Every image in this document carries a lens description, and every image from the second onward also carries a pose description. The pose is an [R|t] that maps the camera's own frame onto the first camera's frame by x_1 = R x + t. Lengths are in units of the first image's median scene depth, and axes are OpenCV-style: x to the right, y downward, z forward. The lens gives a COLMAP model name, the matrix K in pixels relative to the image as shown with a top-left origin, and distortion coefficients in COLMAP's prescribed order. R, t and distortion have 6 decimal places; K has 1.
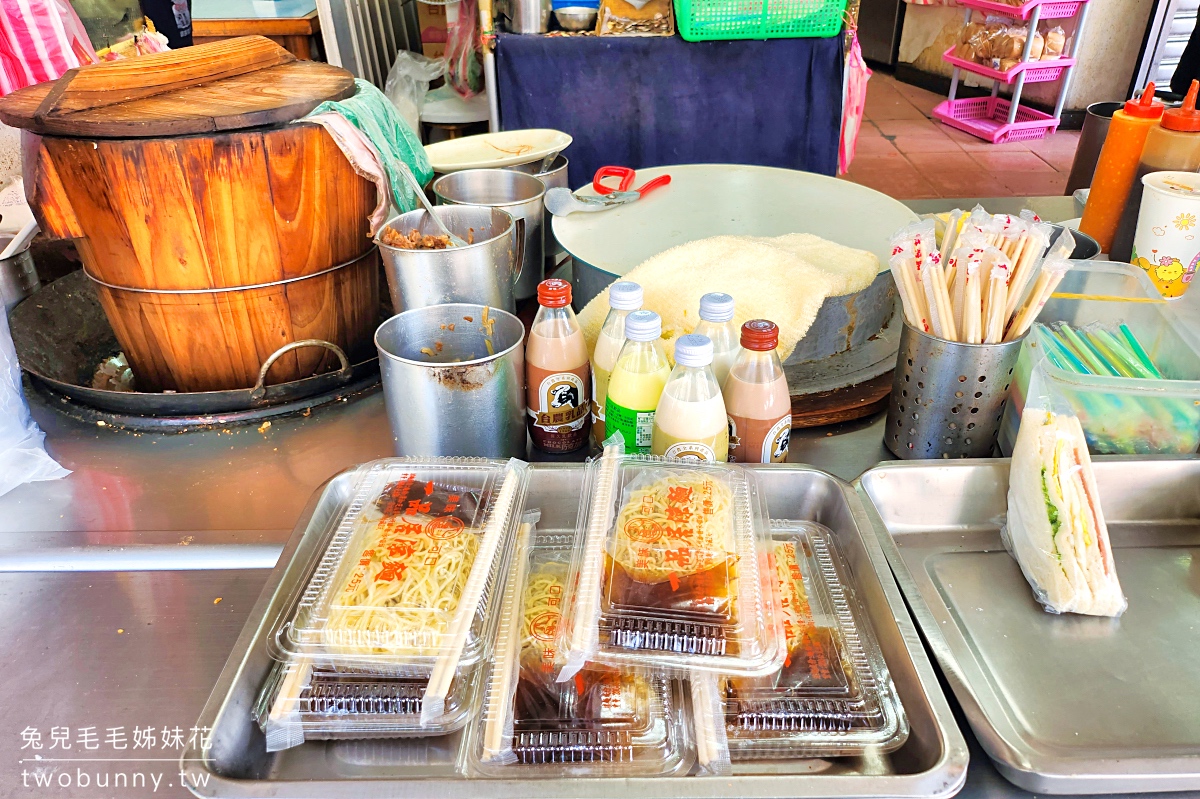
lens RADIAL K [[839.8, 0, 600.0], [0, 839.8, 399.5], [0, 0, 1]] dist [0.024260, -0.001423]
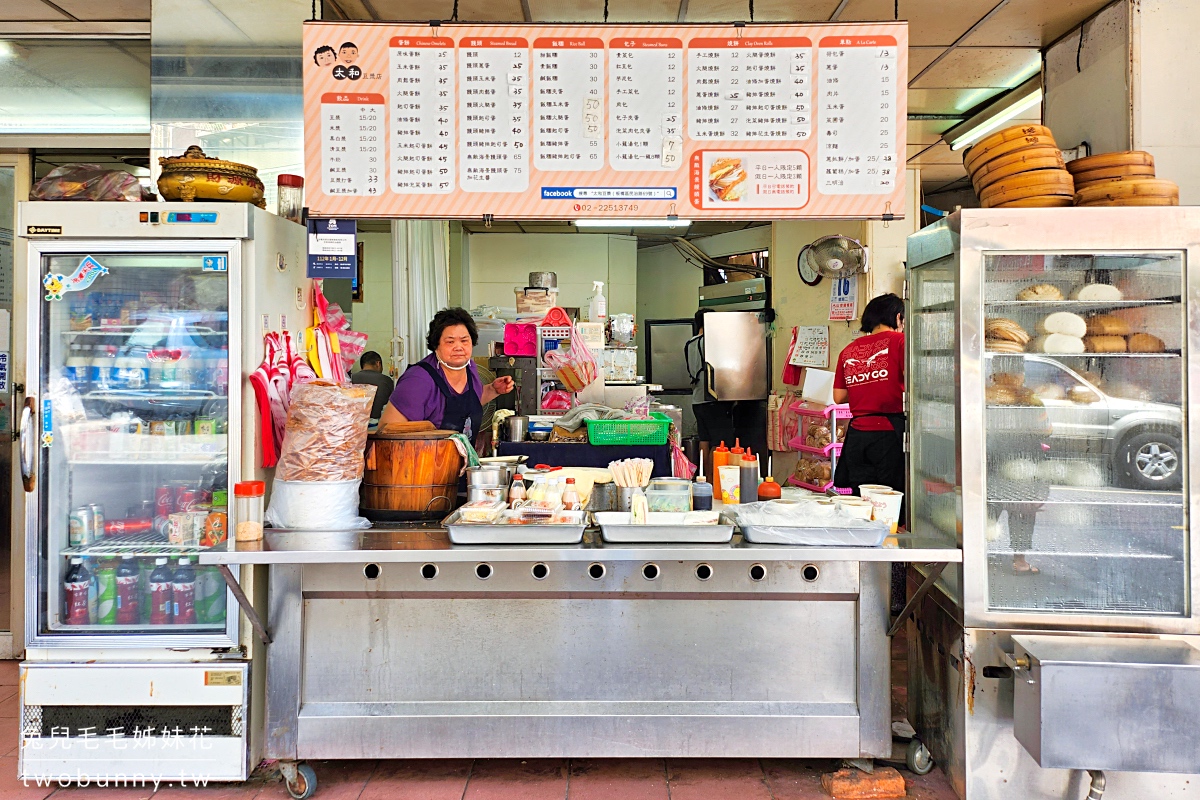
lens RADIAL K [[839.8, 0, 600.0], [0, 839.8, 400.0], [0, 0, 1]] dist [0.024260, -0.001423]
pose [[0.999690, 0.016498, 0.018622, 0.187163], [-0.005049, 0.867461, -0.497479, 1.145073], [-0.024361, 0.497231, 0.867276, -1.908719]]
